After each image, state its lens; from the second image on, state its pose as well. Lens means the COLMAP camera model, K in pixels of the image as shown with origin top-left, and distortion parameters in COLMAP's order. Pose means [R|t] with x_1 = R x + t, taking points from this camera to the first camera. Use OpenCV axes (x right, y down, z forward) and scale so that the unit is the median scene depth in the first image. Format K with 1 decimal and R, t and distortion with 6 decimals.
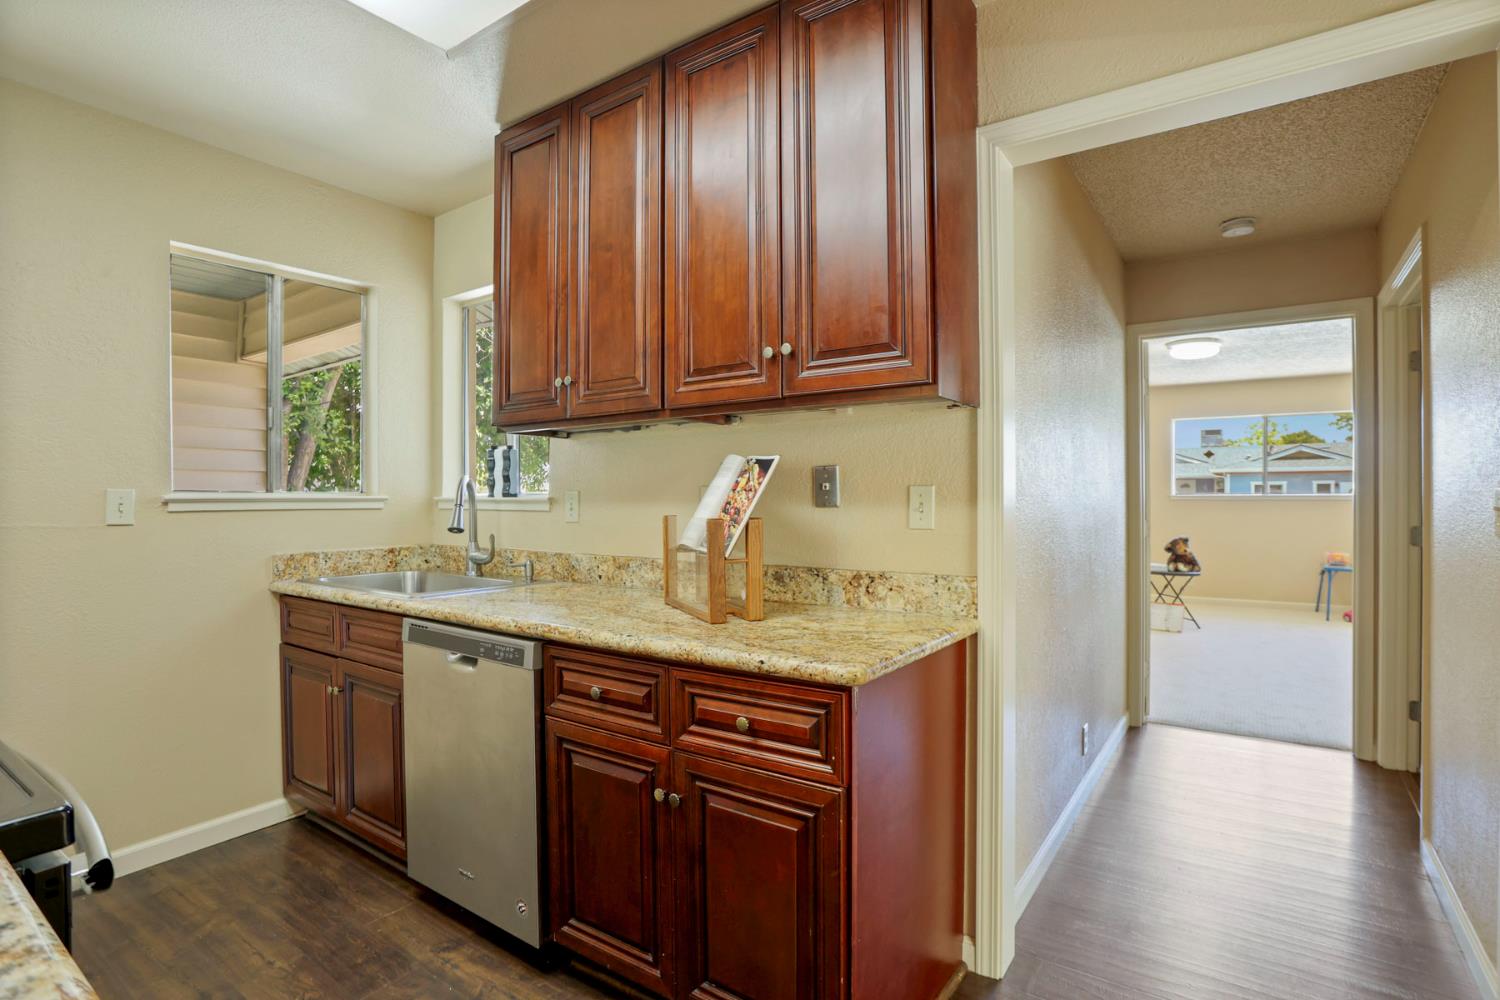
lens RADIAL K [[736.9, 0, 751.5], [0, 736.9, 499.0], [0, 0, 1]] dist [-0.040878, 0.007147]
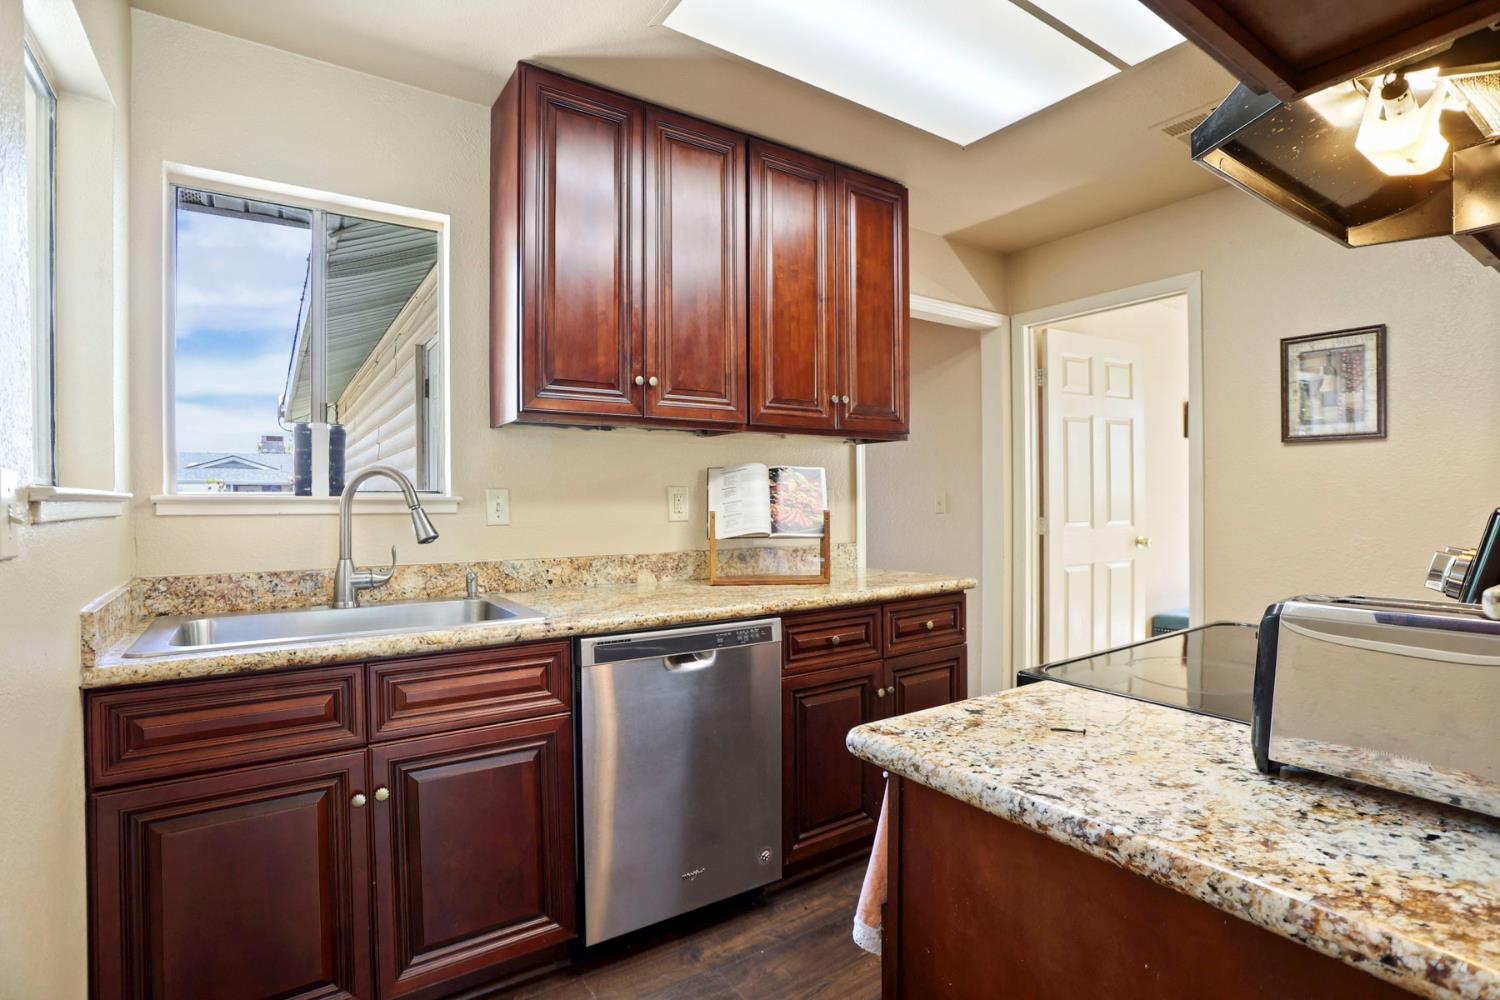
lens RADIAL K [[736.9, 0, 748.2], [0, 736.9, 503.0], [0, 0, 1]] dist [-0.040878, 0.007147]
pose [[0.363972, -0.002741, 0.931406, -1.038586], [0.005968, 0.999982, 0.000610, 0.007612], [-0.931391, 0.005337, 0.363982, 0.451145]]
